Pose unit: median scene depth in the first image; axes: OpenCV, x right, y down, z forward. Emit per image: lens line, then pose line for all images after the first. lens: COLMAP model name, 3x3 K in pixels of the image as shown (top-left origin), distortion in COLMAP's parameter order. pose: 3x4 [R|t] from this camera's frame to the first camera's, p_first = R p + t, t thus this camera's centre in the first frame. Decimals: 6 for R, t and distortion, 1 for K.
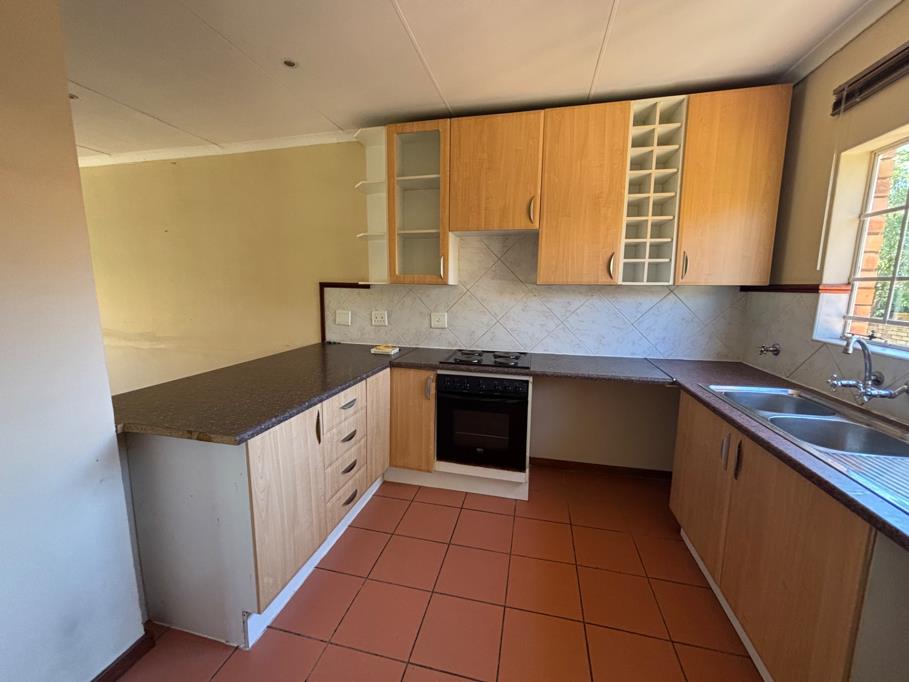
lens RADIAL K [[360.7, 0, 456.1], [0, 360.7, 338.6], [0, 0, 1]] dist [0.000979, -0.004860]
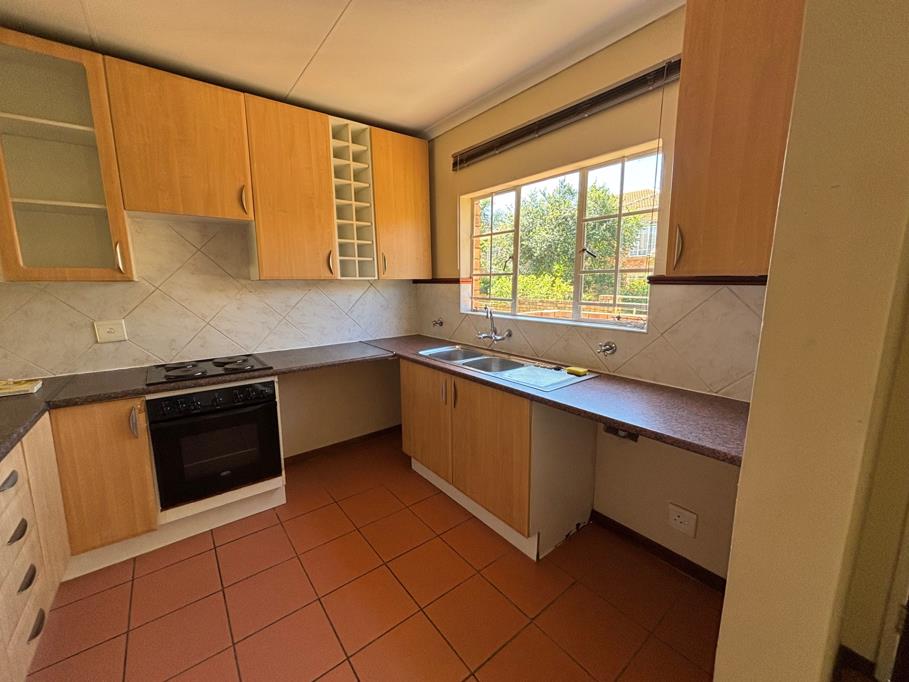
lens RADIAL K [[360.7, 0, 456.1], [0, 360.7, 338.6], [0, 0, 1]] dist [0.000979, -0.004860]
pose [[0.617128, -0.137353, 0.774782, -0.220766], [0.121352, 0.989480, 0.078755, -0.010867], [-0.777449, 0.045419, 0.627304, 0.016920]]
